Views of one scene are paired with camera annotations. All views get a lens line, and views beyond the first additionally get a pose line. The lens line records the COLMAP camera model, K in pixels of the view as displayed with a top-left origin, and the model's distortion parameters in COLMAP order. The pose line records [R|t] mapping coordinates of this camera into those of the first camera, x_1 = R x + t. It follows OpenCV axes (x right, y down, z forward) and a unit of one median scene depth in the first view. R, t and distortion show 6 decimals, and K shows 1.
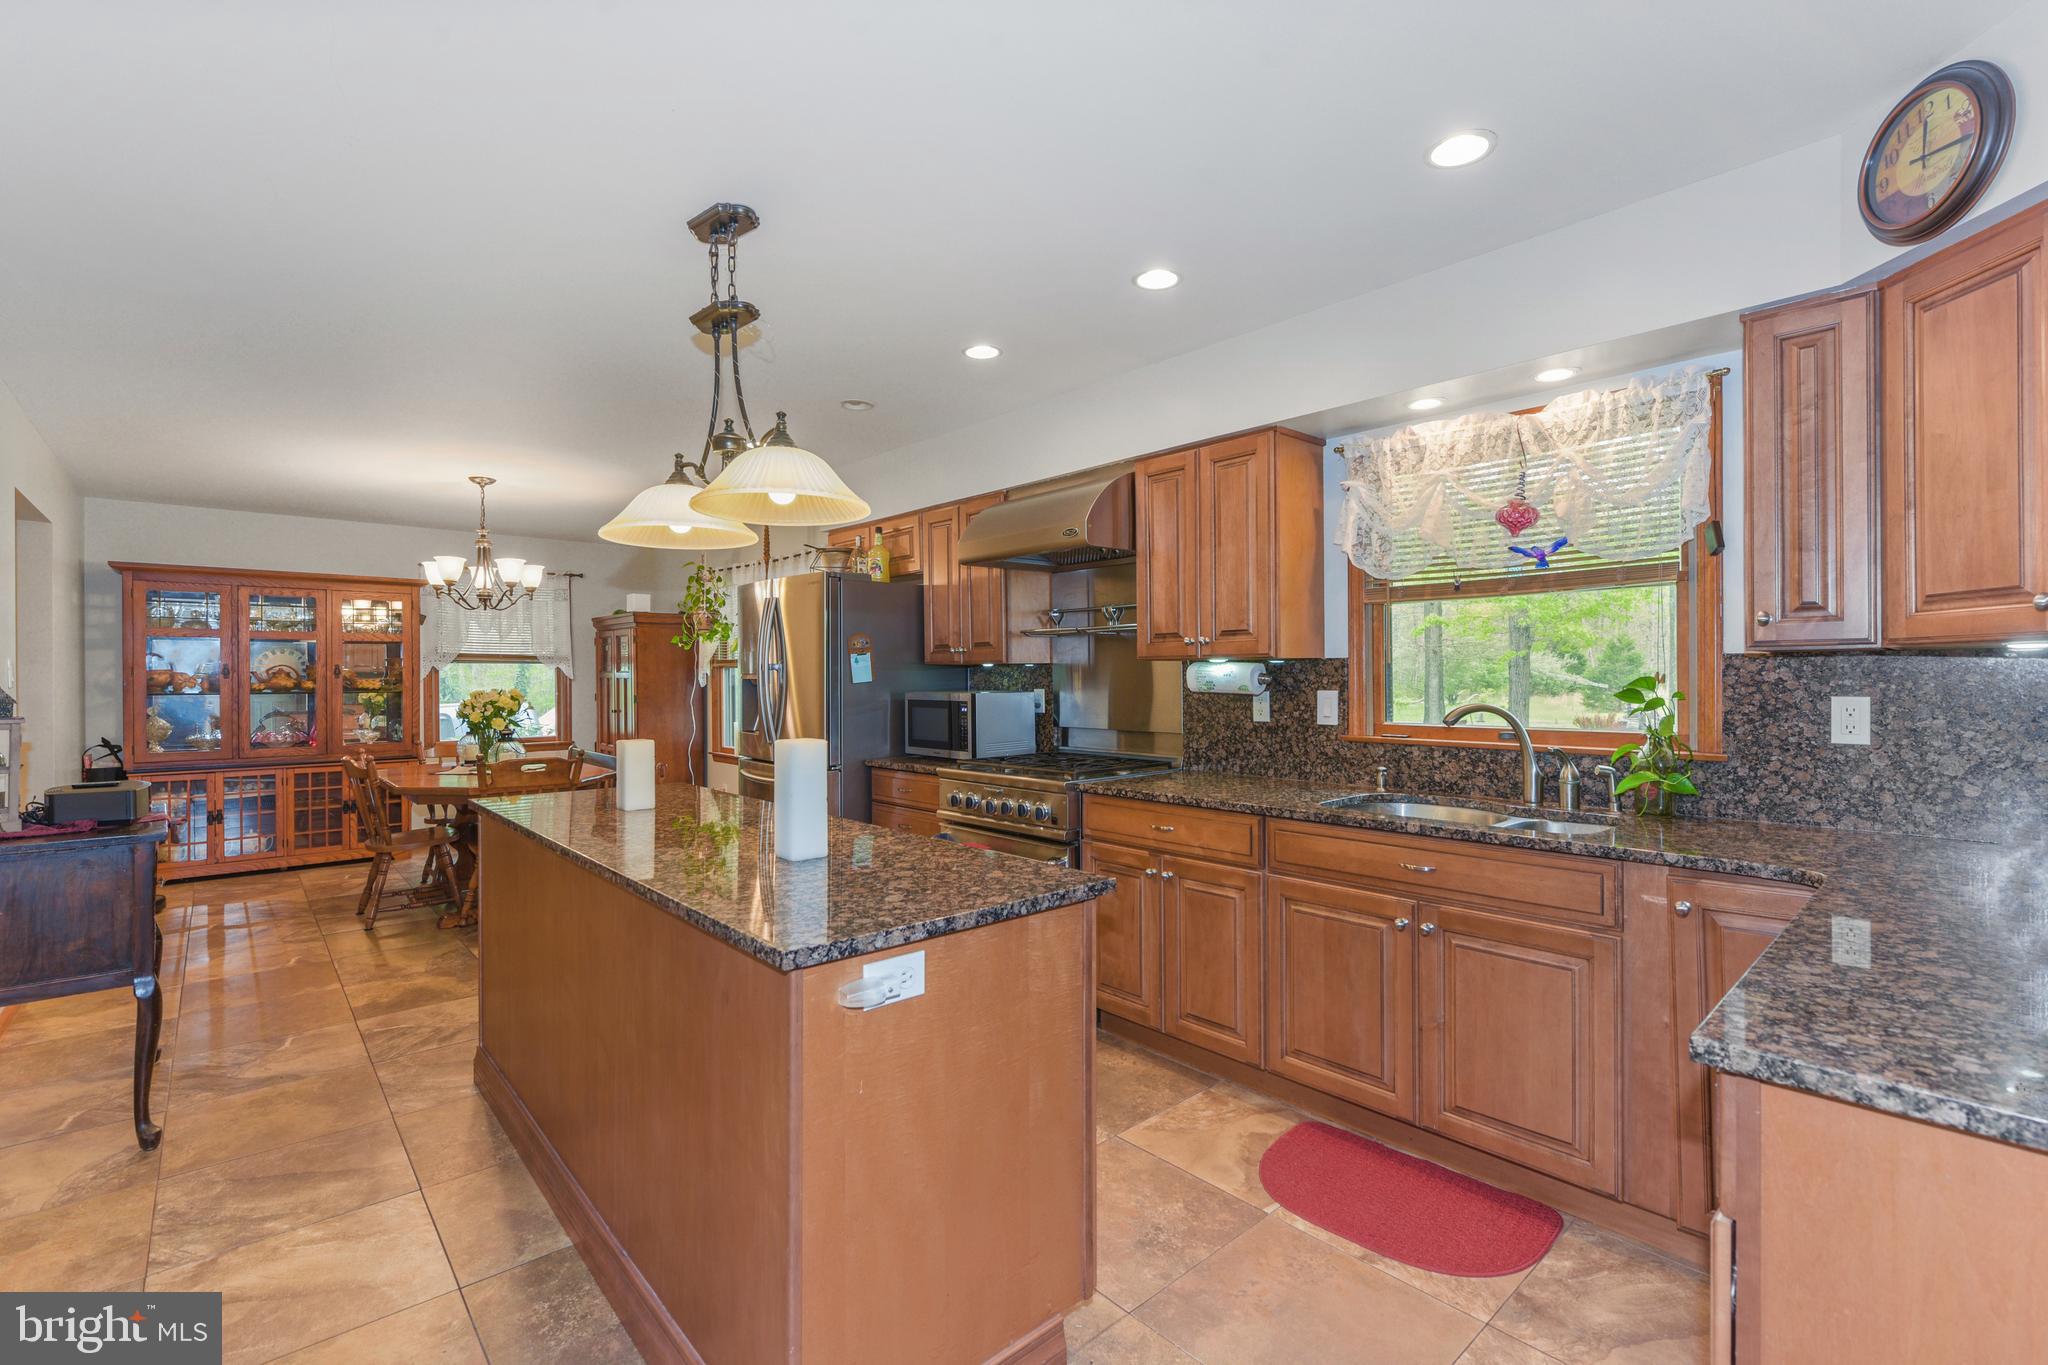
lens RADIAL K [[920.8, 0, 1048.7], [0, 920.8, 677.8], [0, 0, 1]] dist [-0.000142, -0.000065]
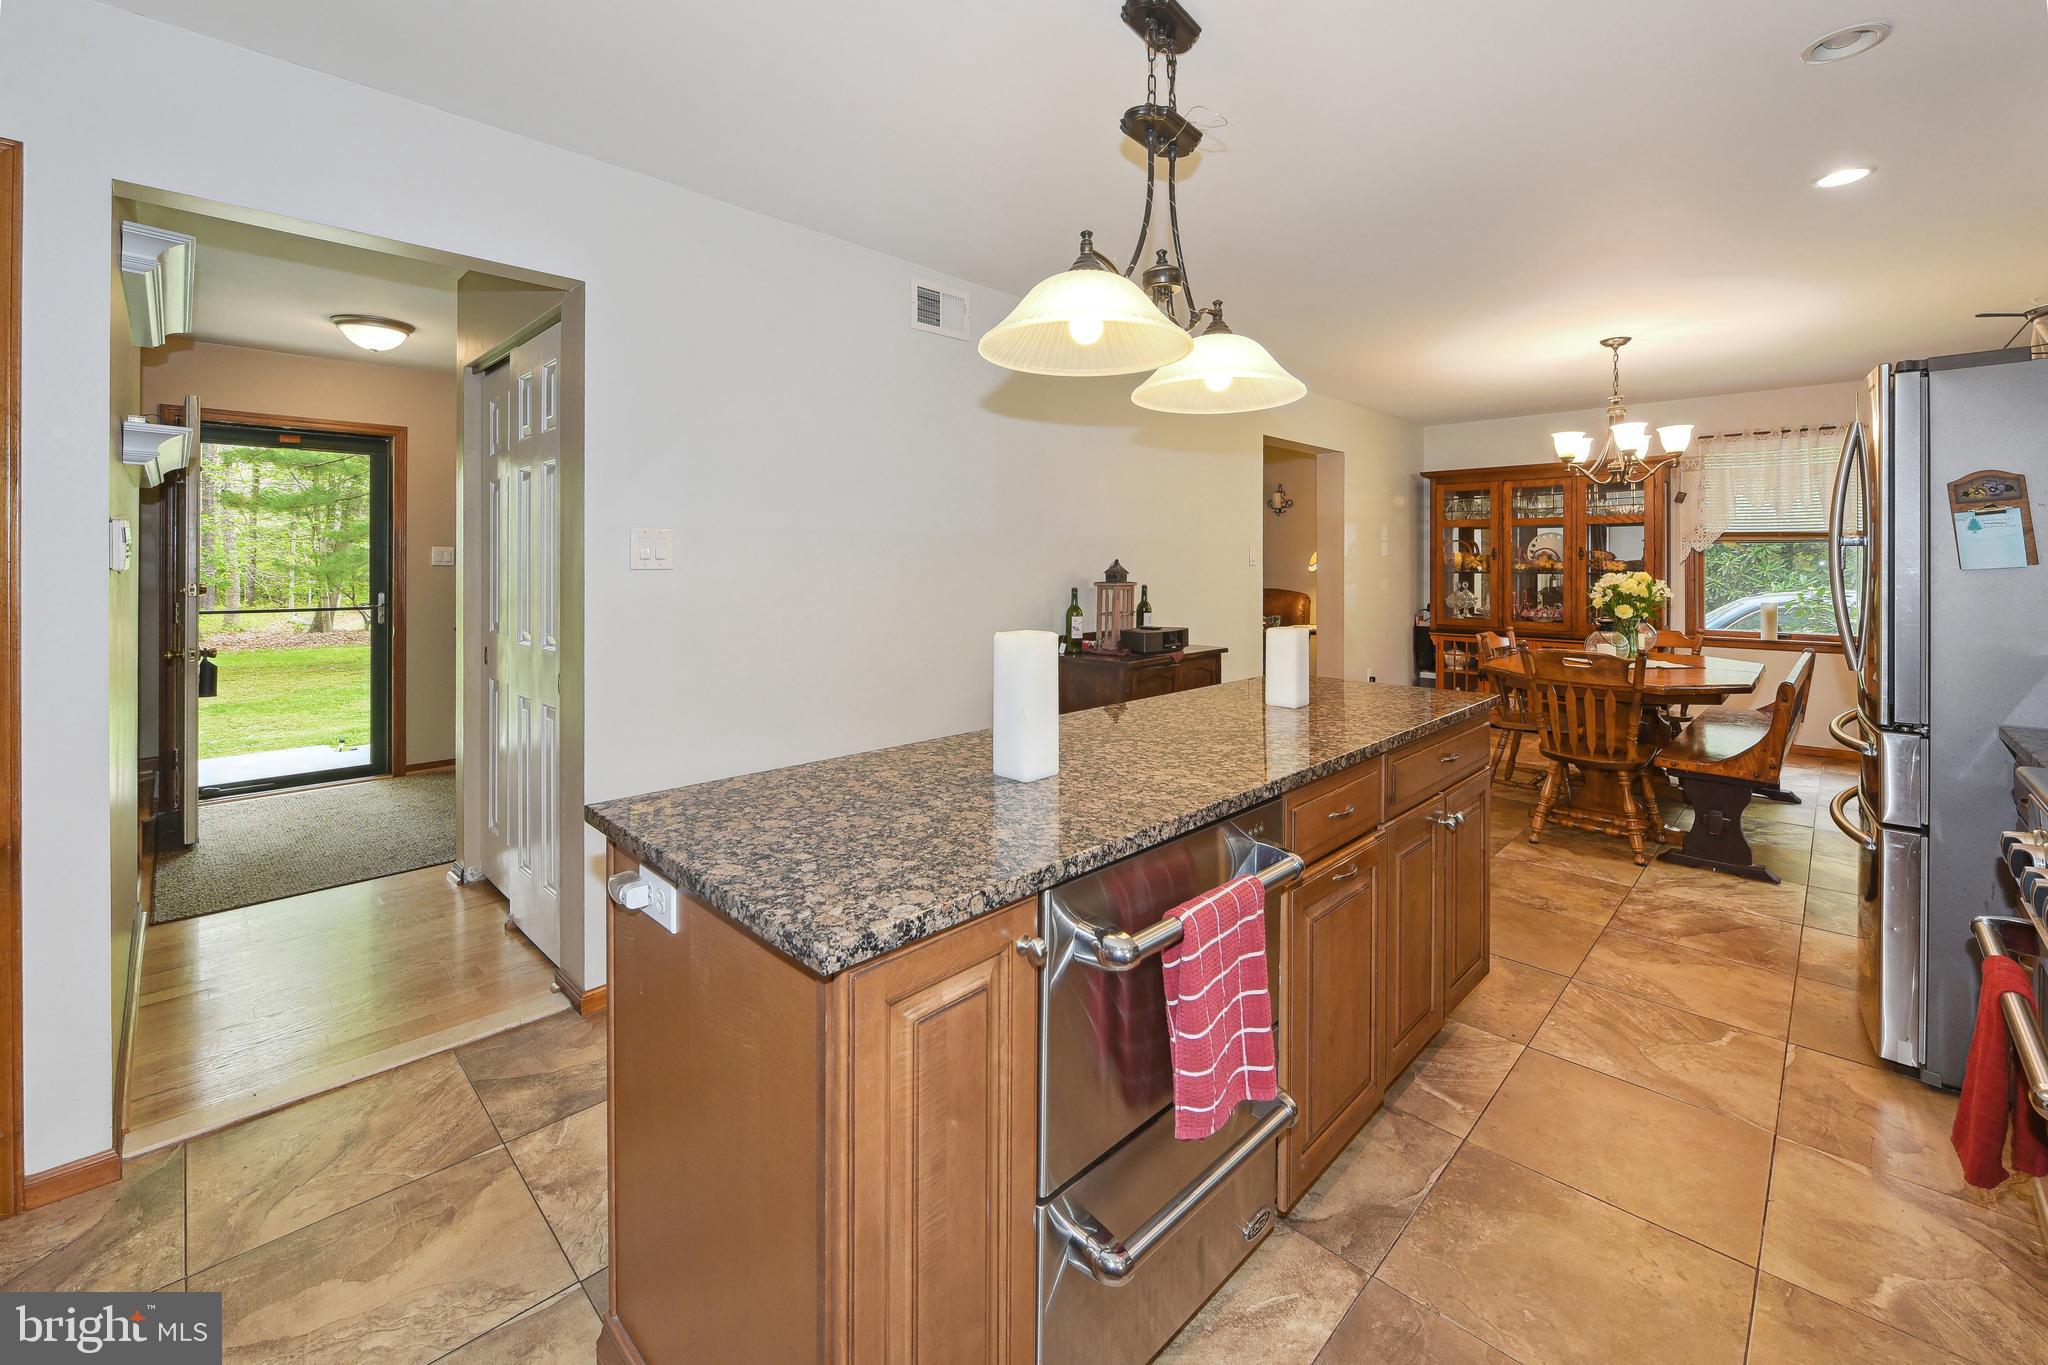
lens RADIAL K [[847.2, 0, 1034.4], [0, 847.2, 568.0], [0, 0, 1]] dist [-0.000096, -0.000344]
pose [[0.069695, 0.010024, -0.997518, 0.231713], [0.000416, 0.999949, 0.010077, -0.000349], [0.997568, -0.001118, 0.069688, 0.479855]]
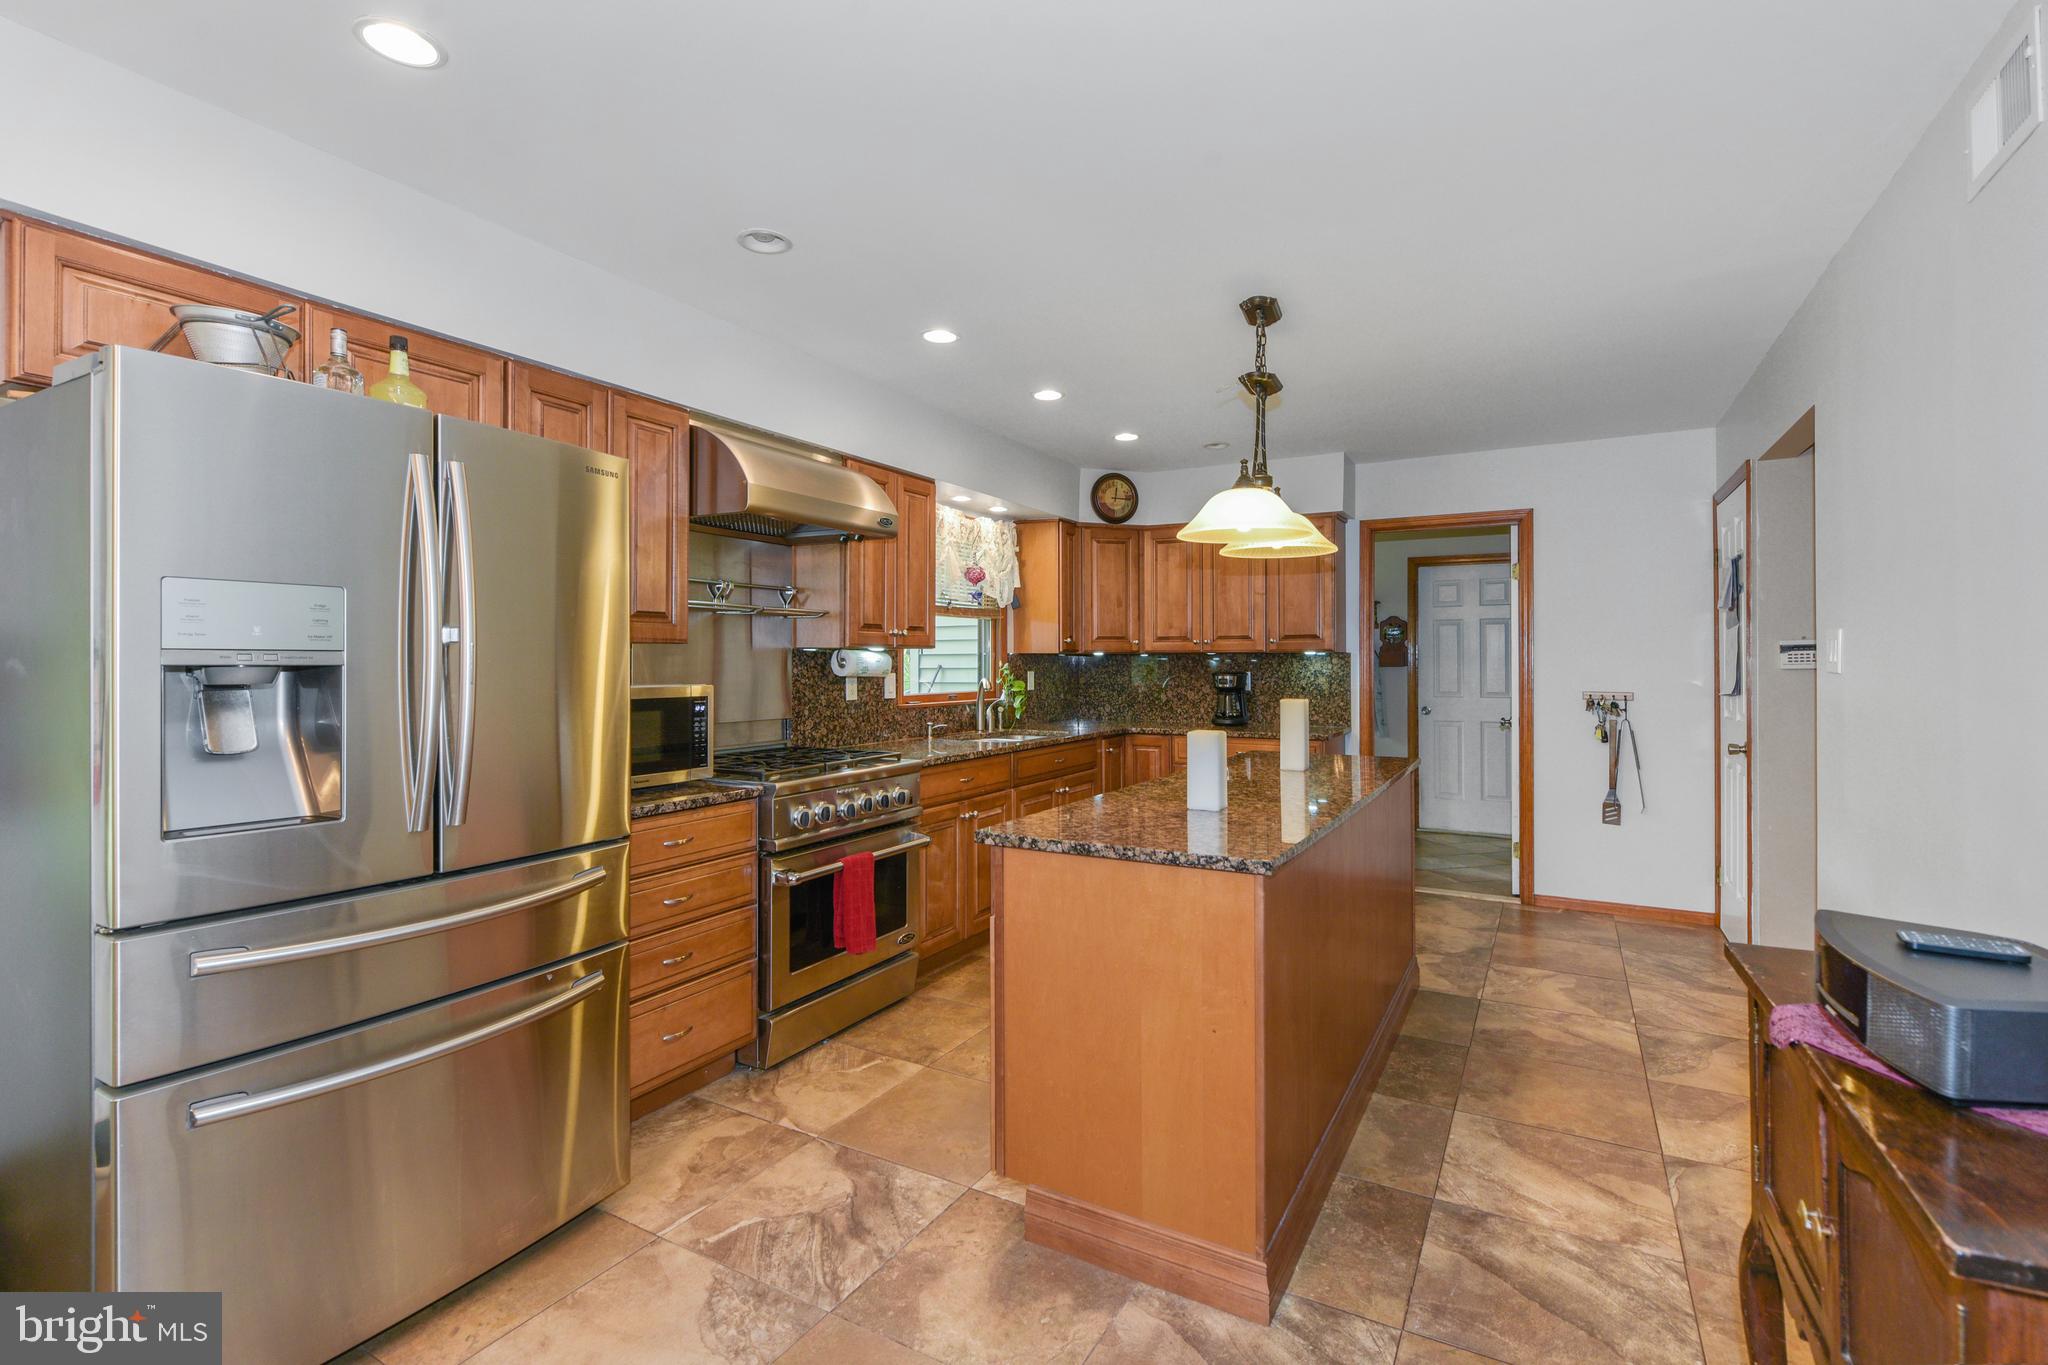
lens RADIAL K [[920.8, 0, 1035.4], [0, 920.8, 662.1], [0, 0, 1]] dist [-0.000142, -0.000065]
pose [[-0.316273, 0.003557, 0.948662, -0.845800], [0.000068, 0.999993, -0.003727, 0.001658], [-0.948668, -0.001114, -0.316271, 0.981747]]
